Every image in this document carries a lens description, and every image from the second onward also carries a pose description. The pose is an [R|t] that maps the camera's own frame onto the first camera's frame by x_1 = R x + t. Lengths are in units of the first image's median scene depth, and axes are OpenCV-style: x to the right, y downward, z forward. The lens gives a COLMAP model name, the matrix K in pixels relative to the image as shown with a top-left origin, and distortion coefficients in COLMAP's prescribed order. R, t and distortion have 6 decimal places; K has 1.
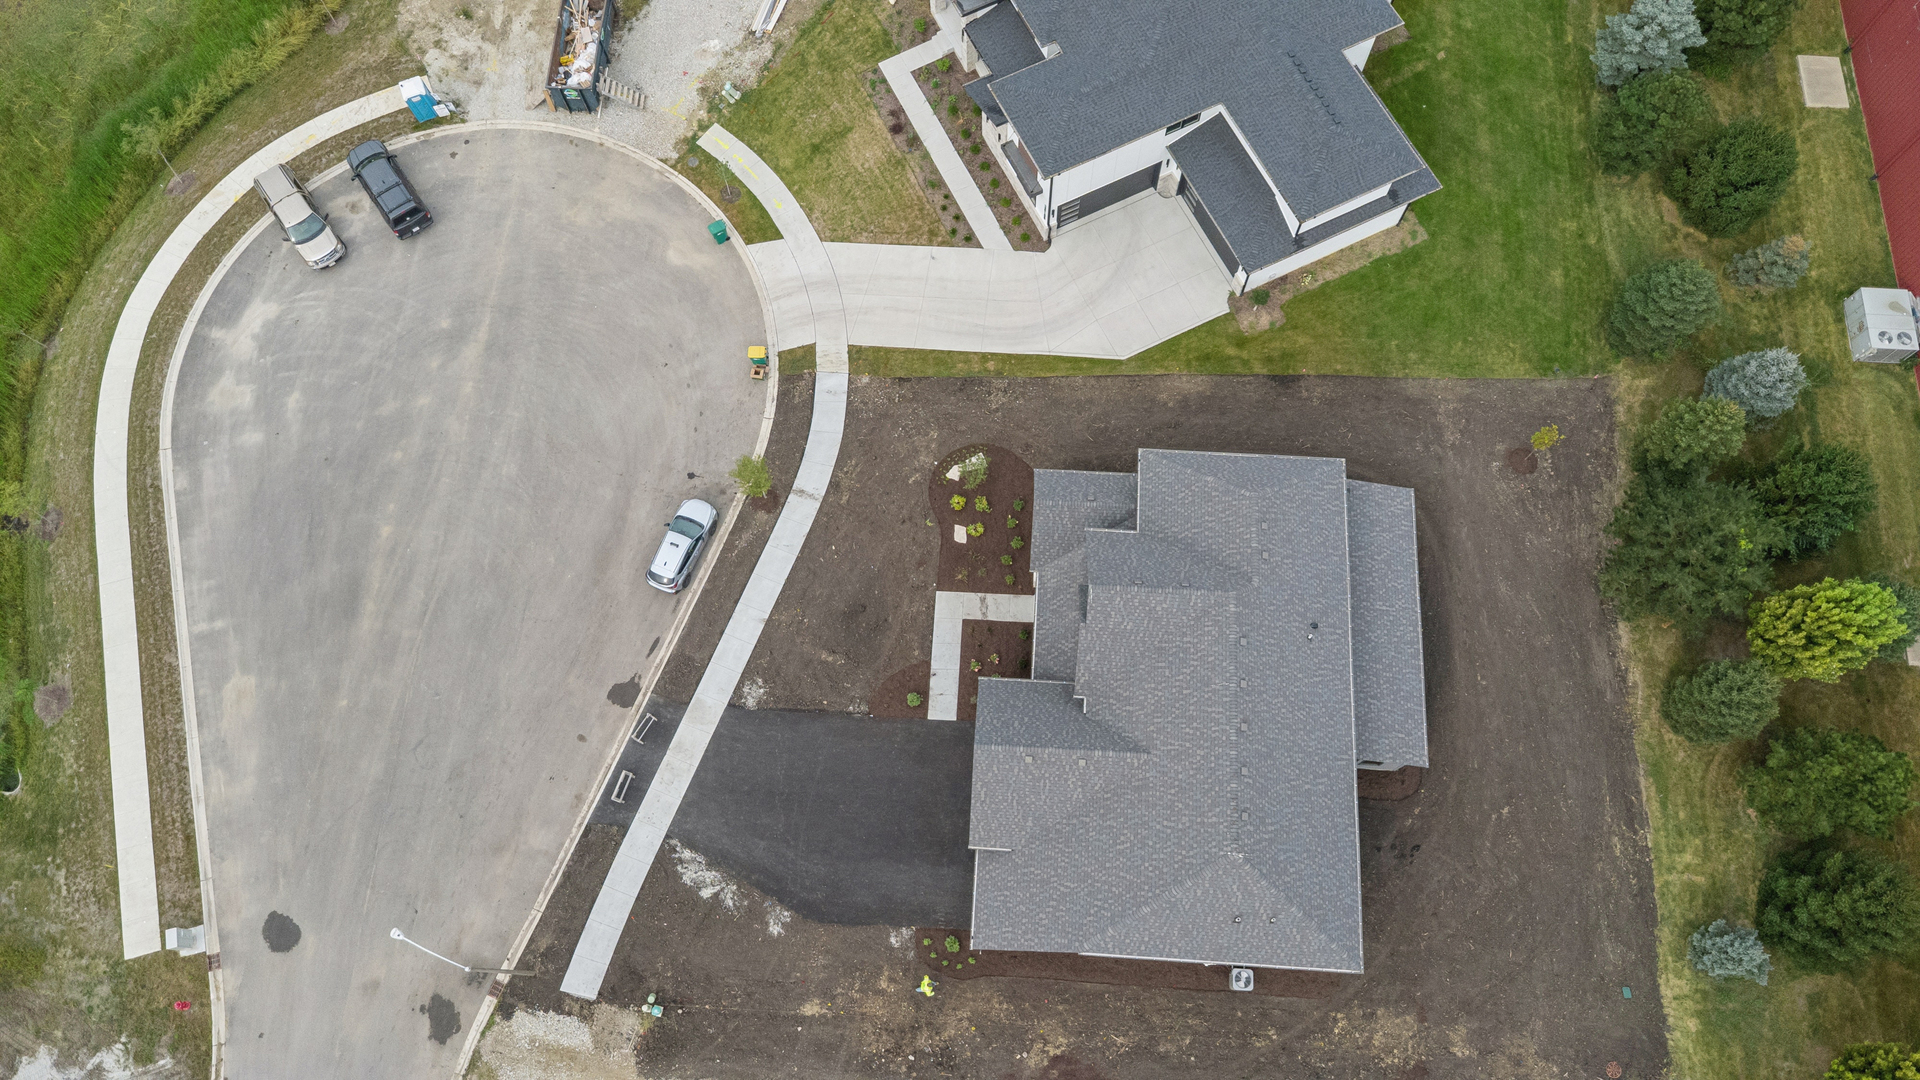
lens RADIAL K [[1349.4, 0, 971.3], [0, 1349.4, 546.7], [0, 0, 1]] dist [0.025252, -0.039668]
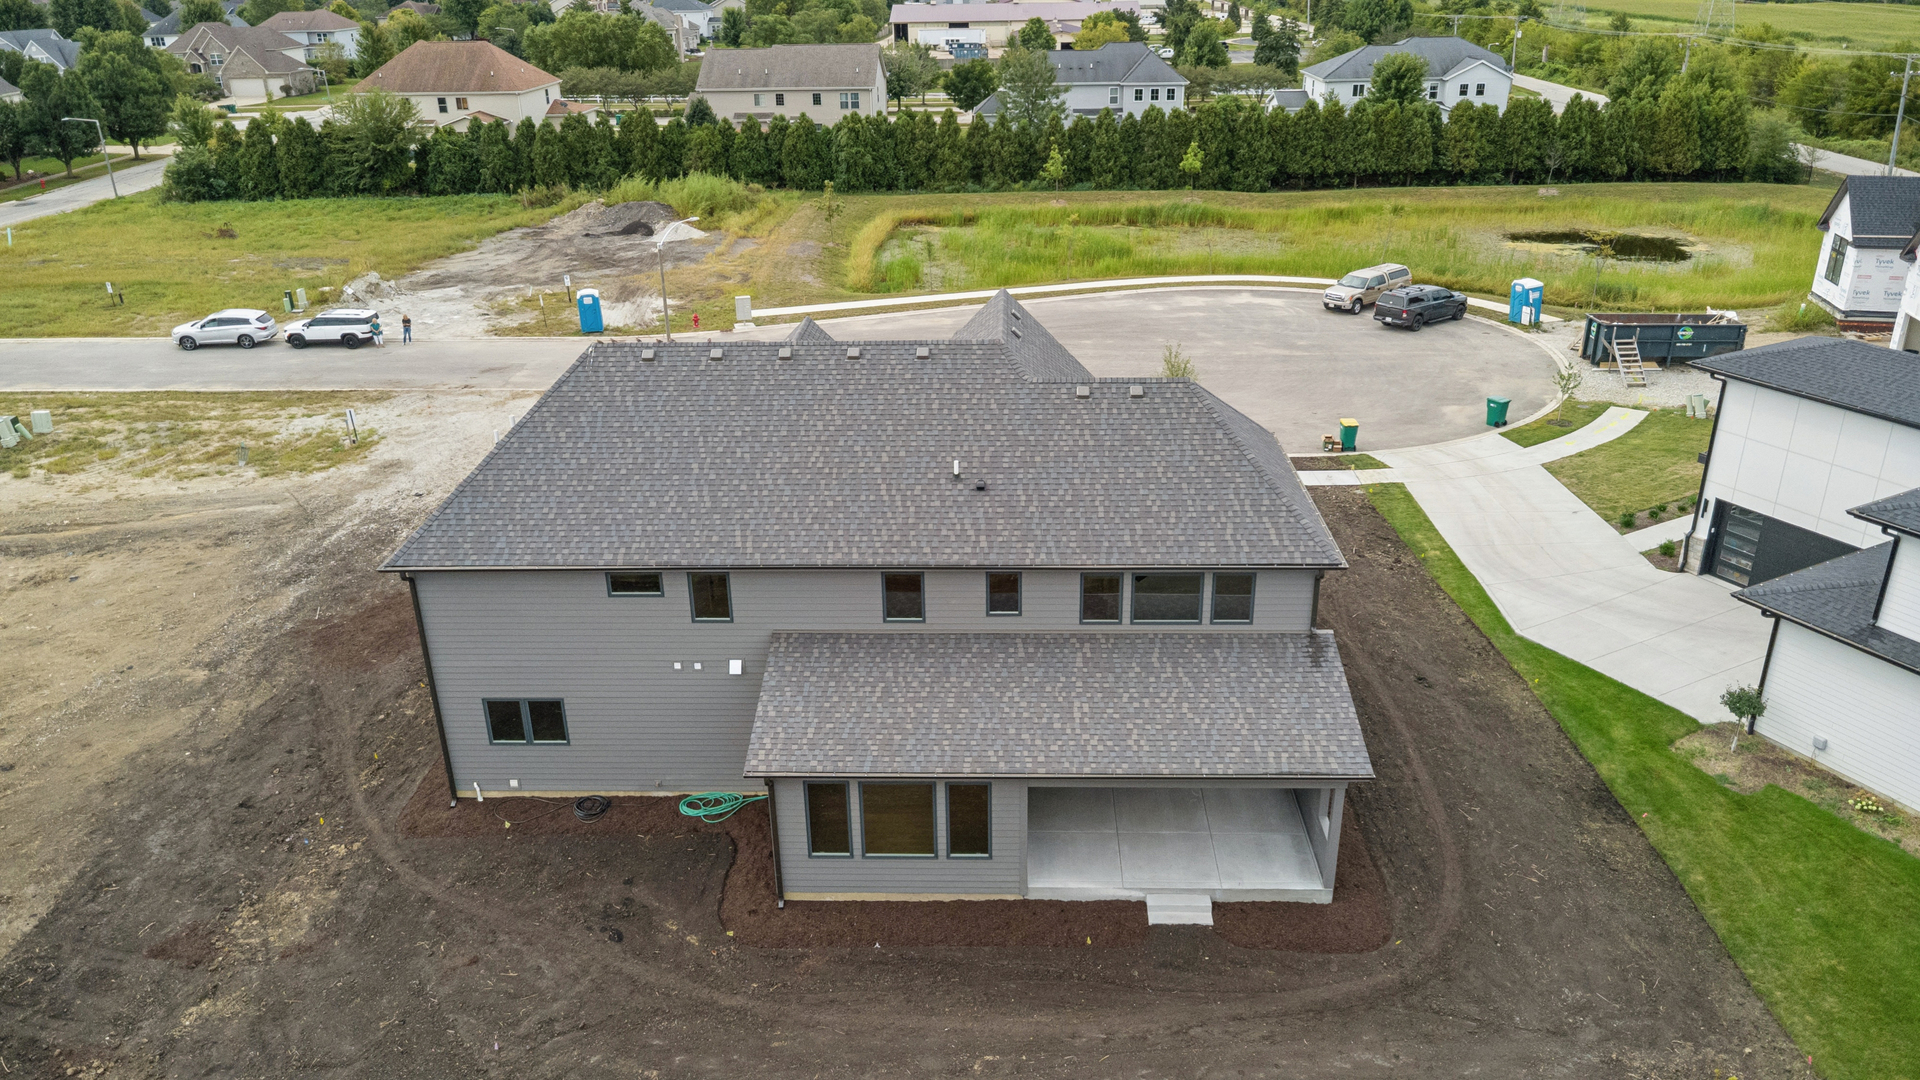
lens RADIAL K [[1349.4, 0, 971.3], [0, 1349.4, 546.7], [0, 0, 1]] dist [0.025252, -0.039668]
pose [[0.033006, 0.414068, -0.909648, 0.623147], [-0.936397, 0.330977, 0.116683, 0.003089], [0.349387, 0.847940, 0.398656, 0.644515]]
